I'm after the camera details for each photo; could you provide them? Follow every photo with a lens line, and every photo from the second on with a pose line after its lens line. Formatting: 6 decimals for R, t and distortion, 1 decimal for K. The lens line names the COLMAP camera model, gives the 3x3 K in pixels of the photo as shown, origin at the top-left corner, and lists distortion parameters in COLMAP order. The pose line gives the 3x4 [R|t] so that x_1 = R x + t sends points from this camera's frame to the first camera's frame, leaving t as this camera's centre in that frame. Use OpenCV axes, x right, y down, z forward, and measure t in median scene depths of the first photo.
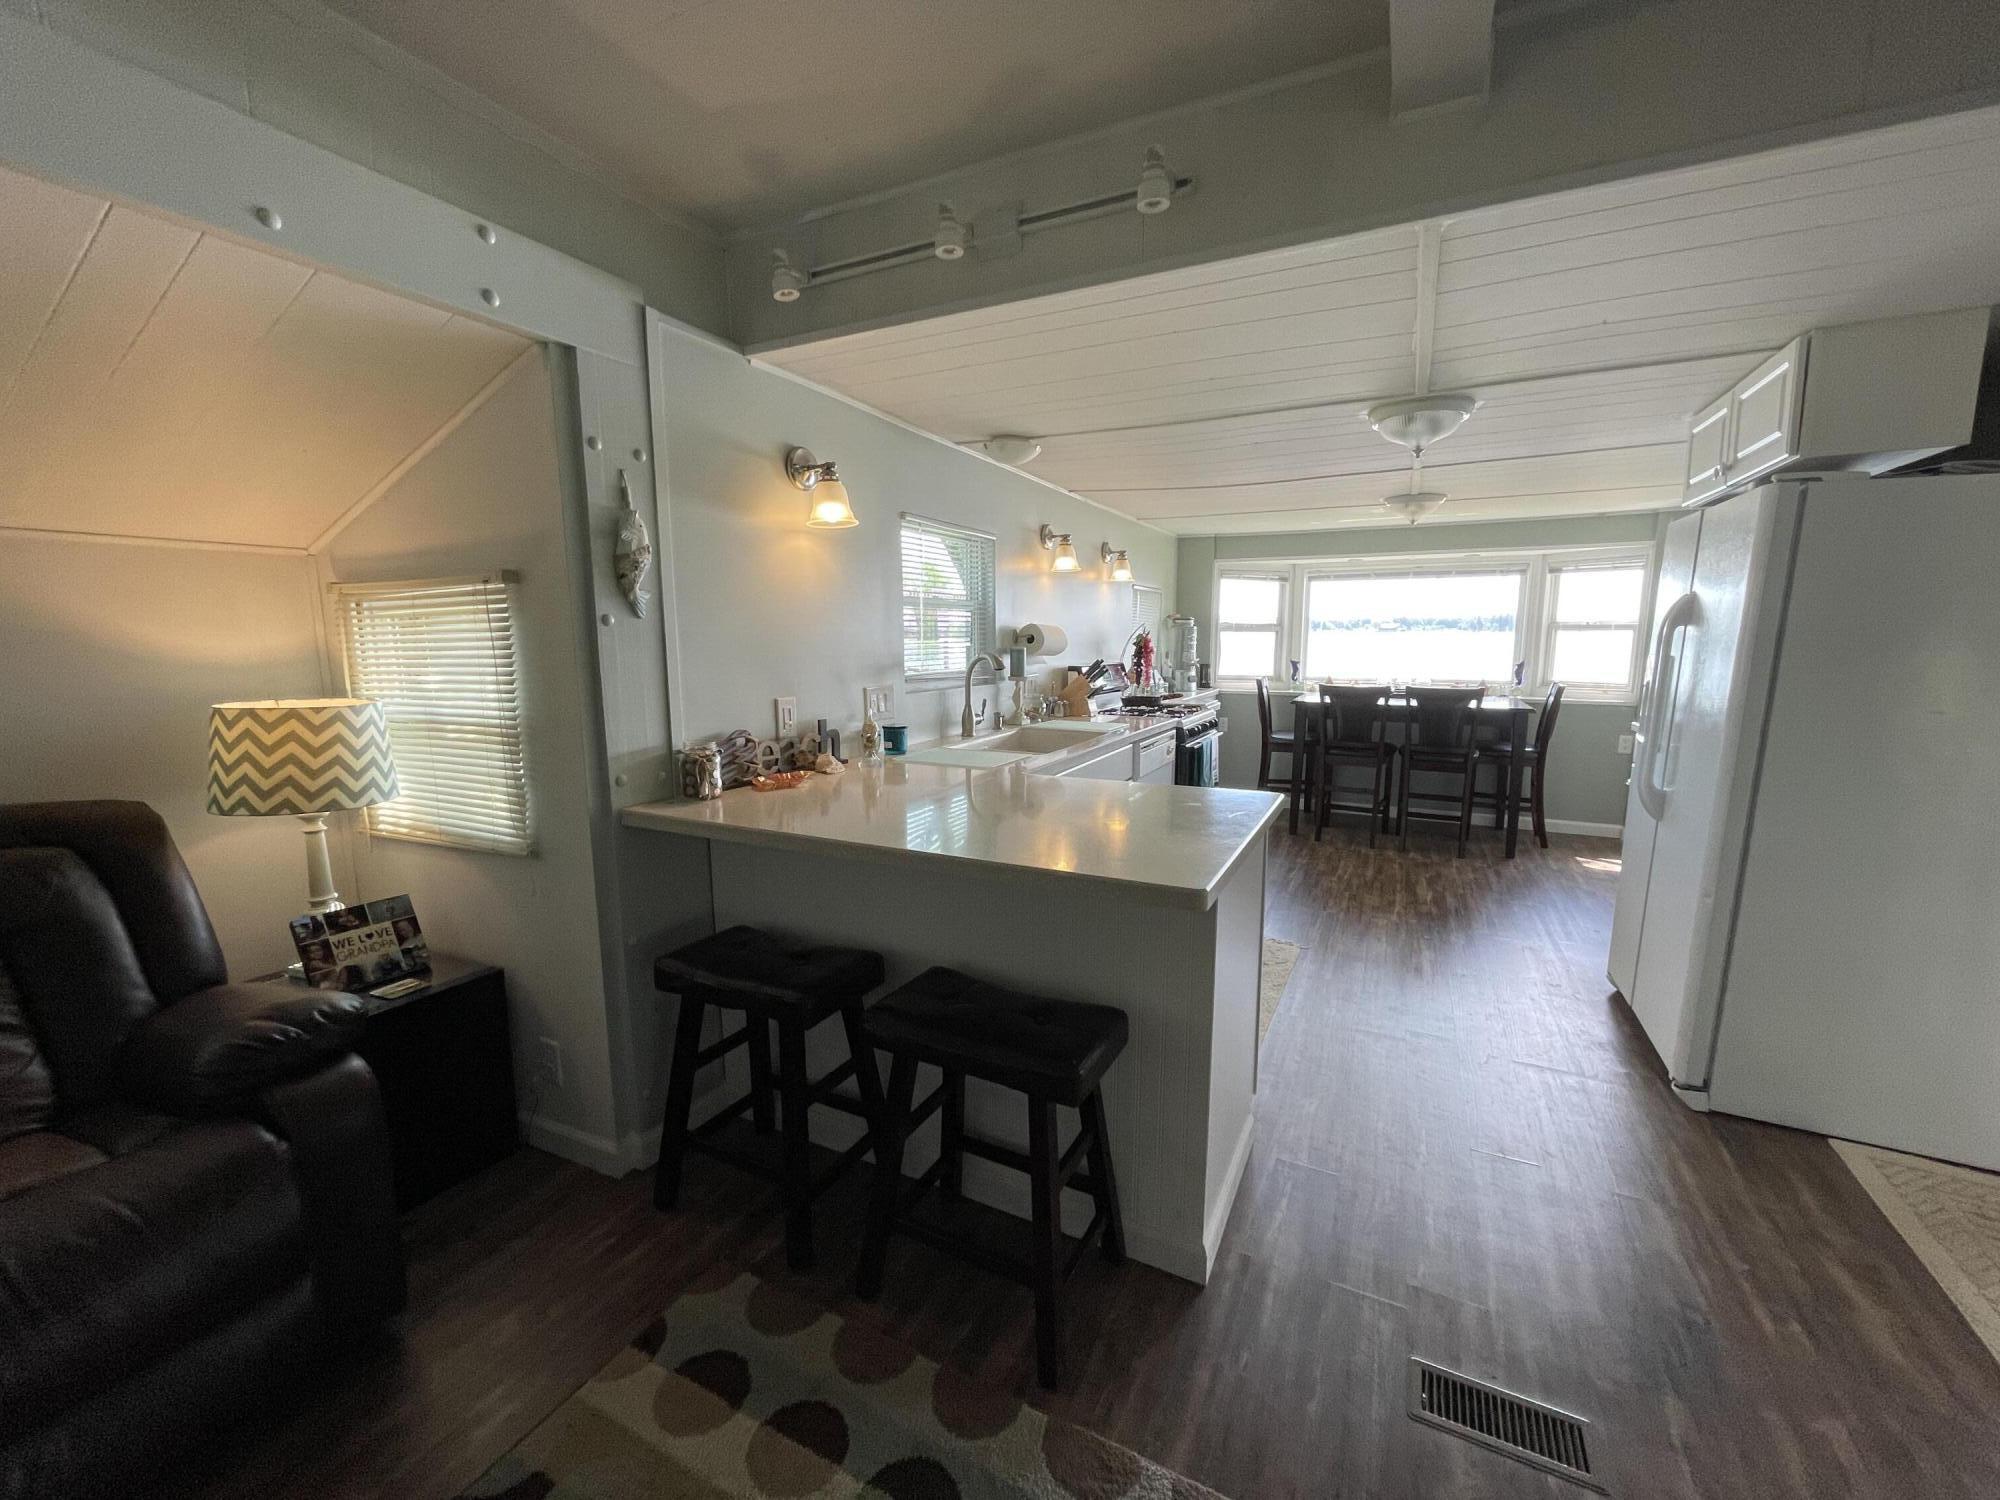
lens RADIAL K [[806.9, 0, 998.4], [0, 806.9, 749.5], [0, 0, 1]] dist [-0.002471, -0.000156]
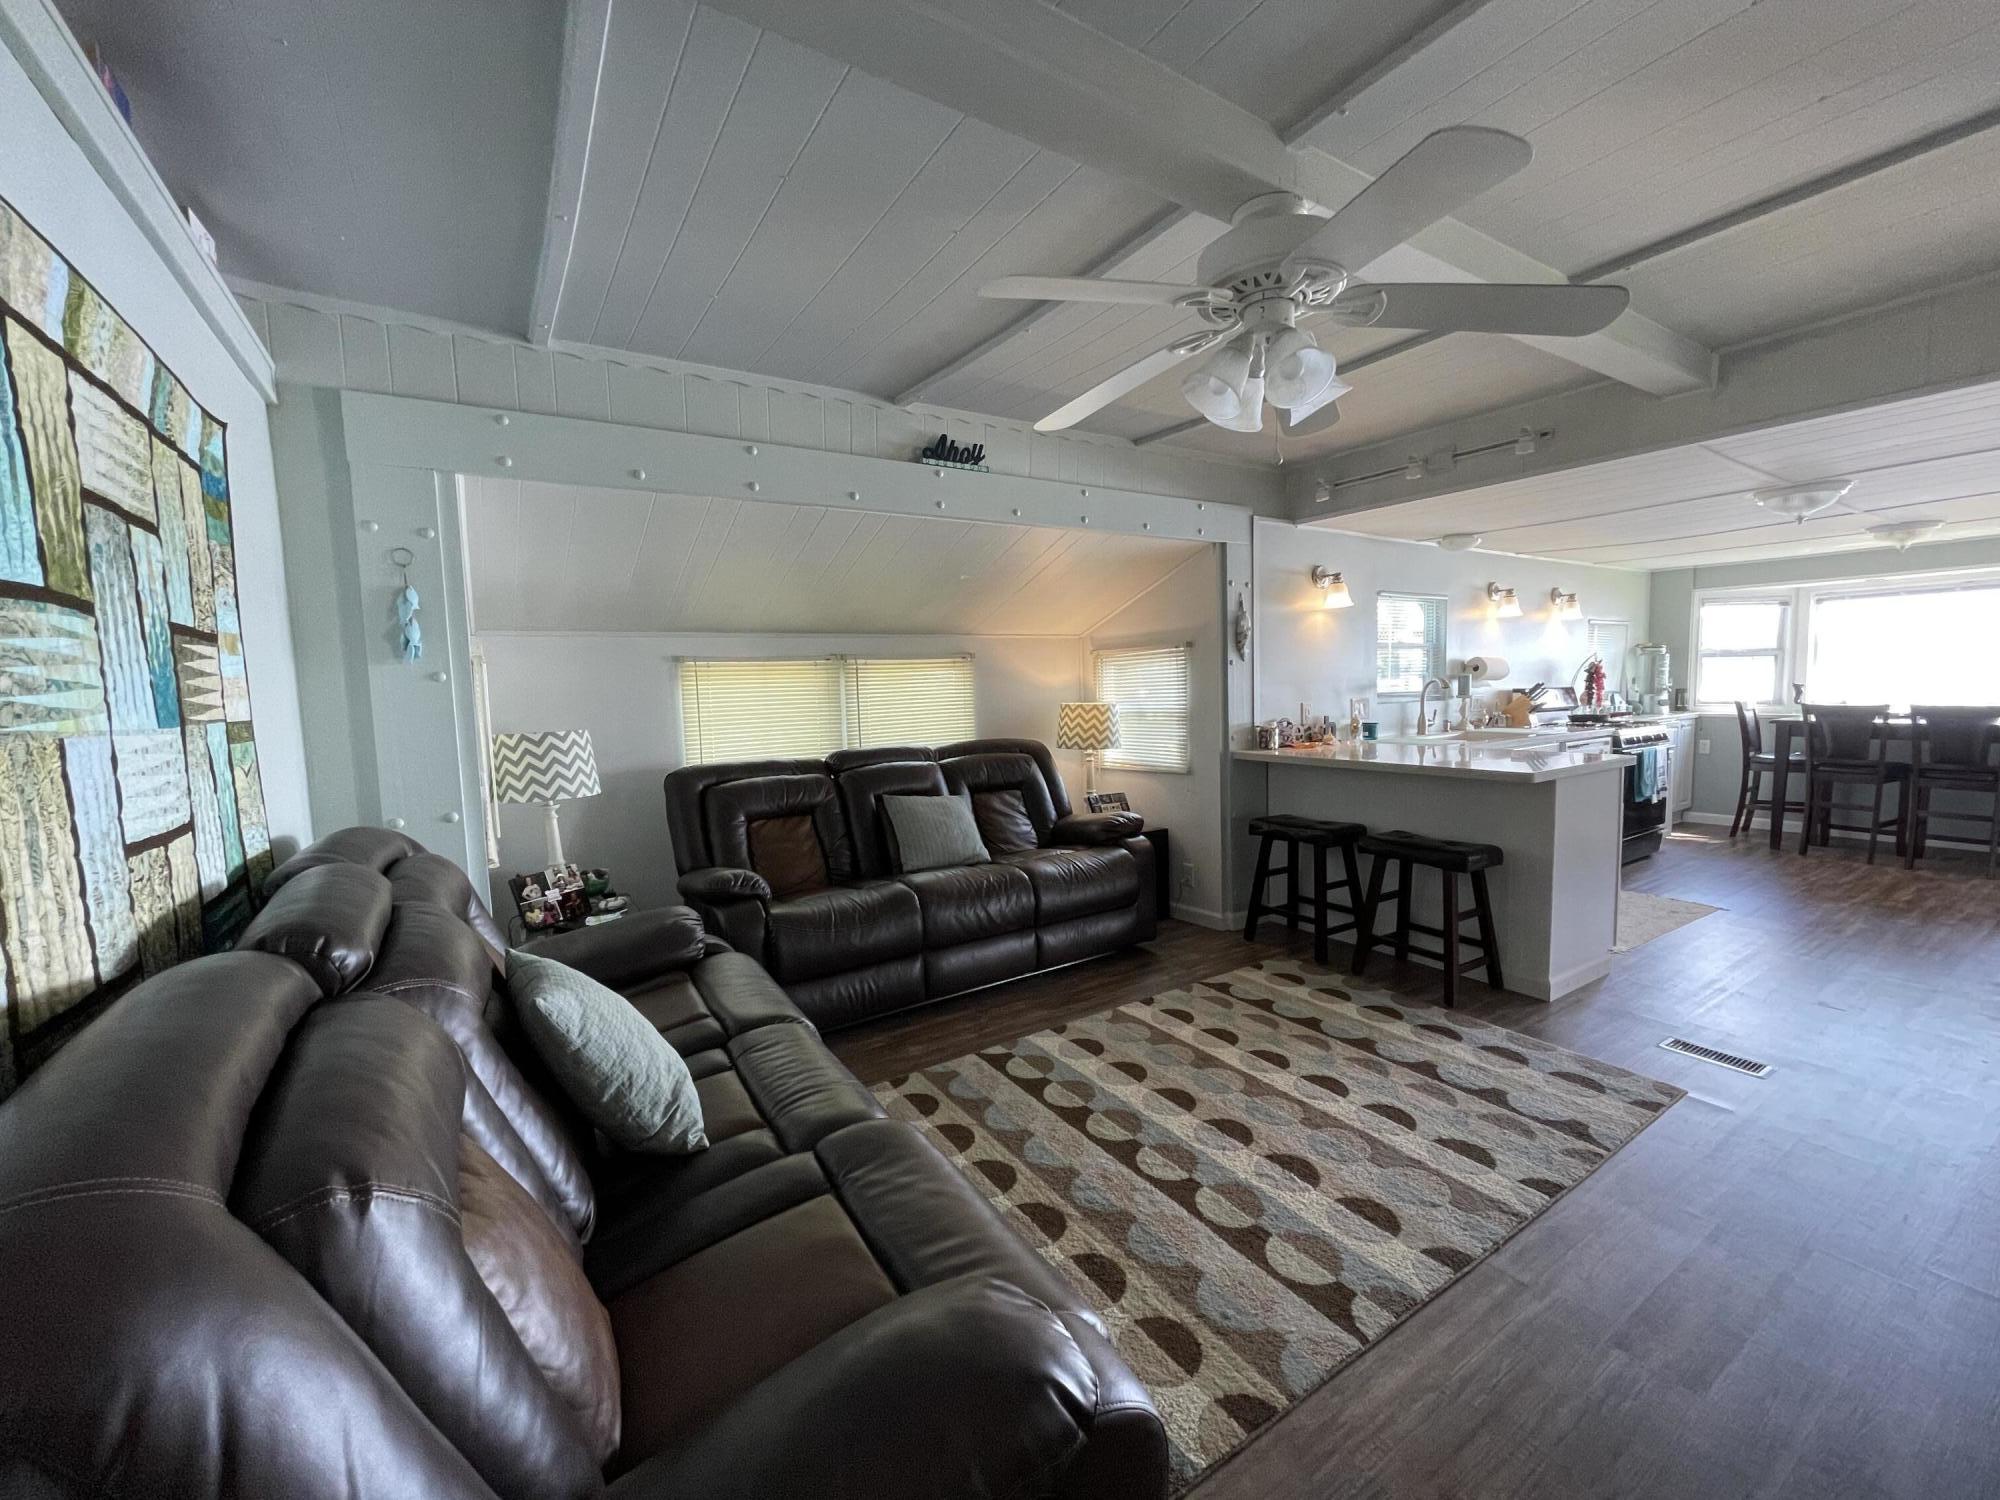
lens RADIAL K [[806.9, 0, 1005.4], [0, 806.9, 748.2], [0, 0, 1]] dist [-0.002471, -0.000156]
pose [[0.864668, 0.020416, -0.501929, 0.039875], [-0.046488, 0.998138, -0.039485, 0.091704], [0.500188, 0.057475, 0.864007, -0.585055]]
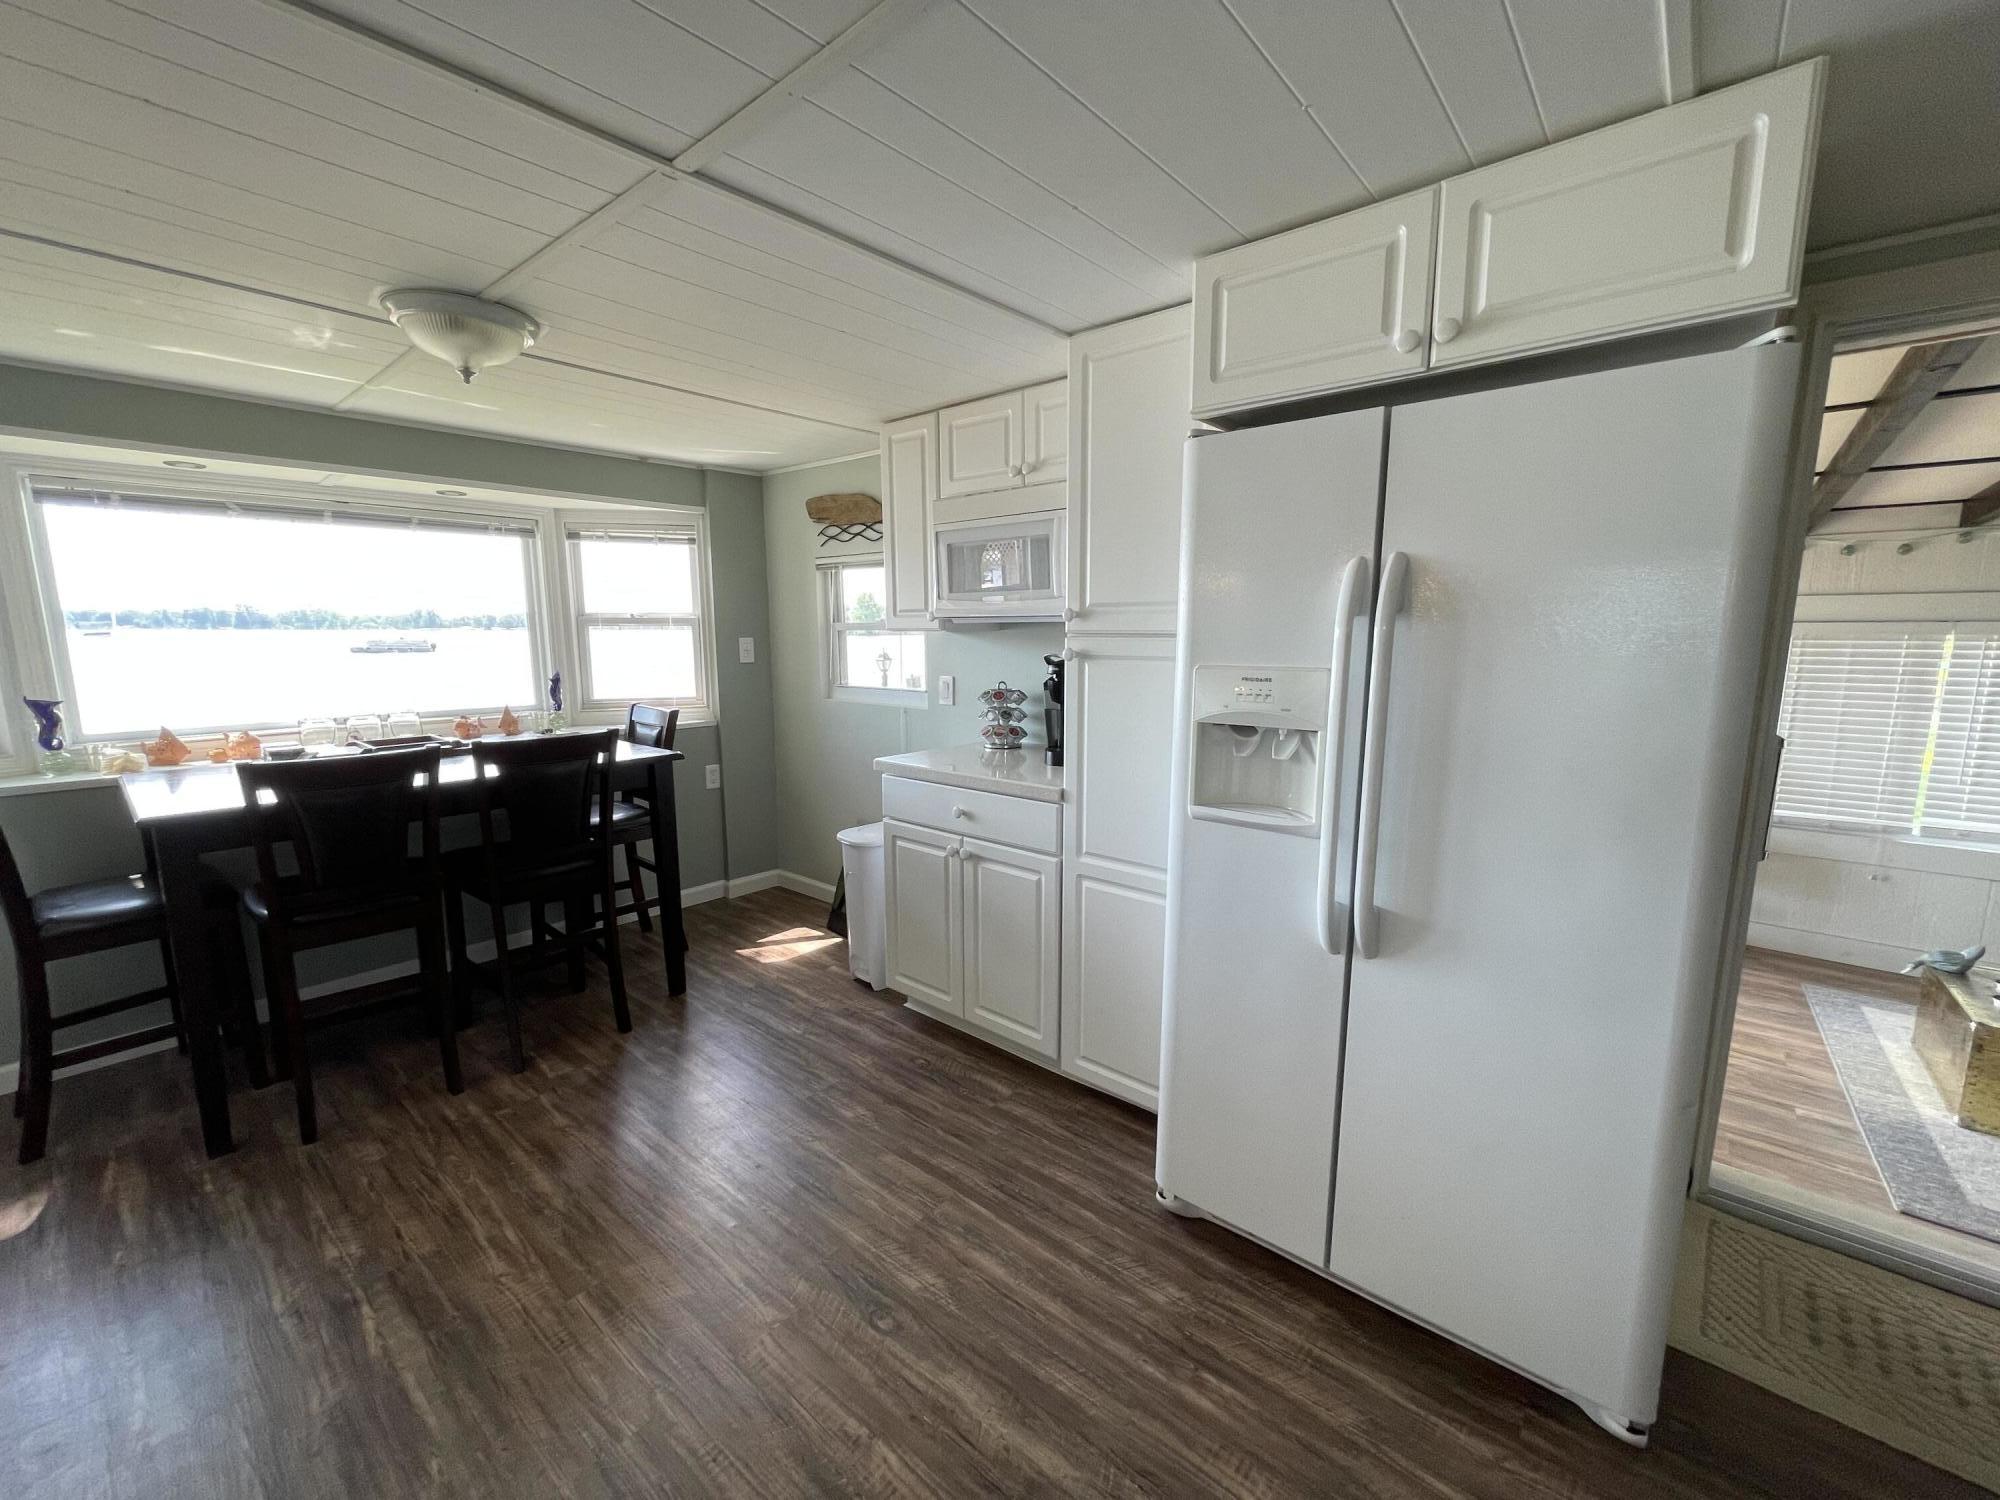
lens RADIAL K [[806.9, 0, 1001.1], [0, 806.9, 748.4], [0, 0, 1]] dist [-0.002471, -0.000156]
pose [[0.236703, -0.138478, 0.961663, 0.166039], [0.141654, 0.984133, 0.106847, -0.106832], [-0.961200, 0.110932, 0.252564, 0.776629]]
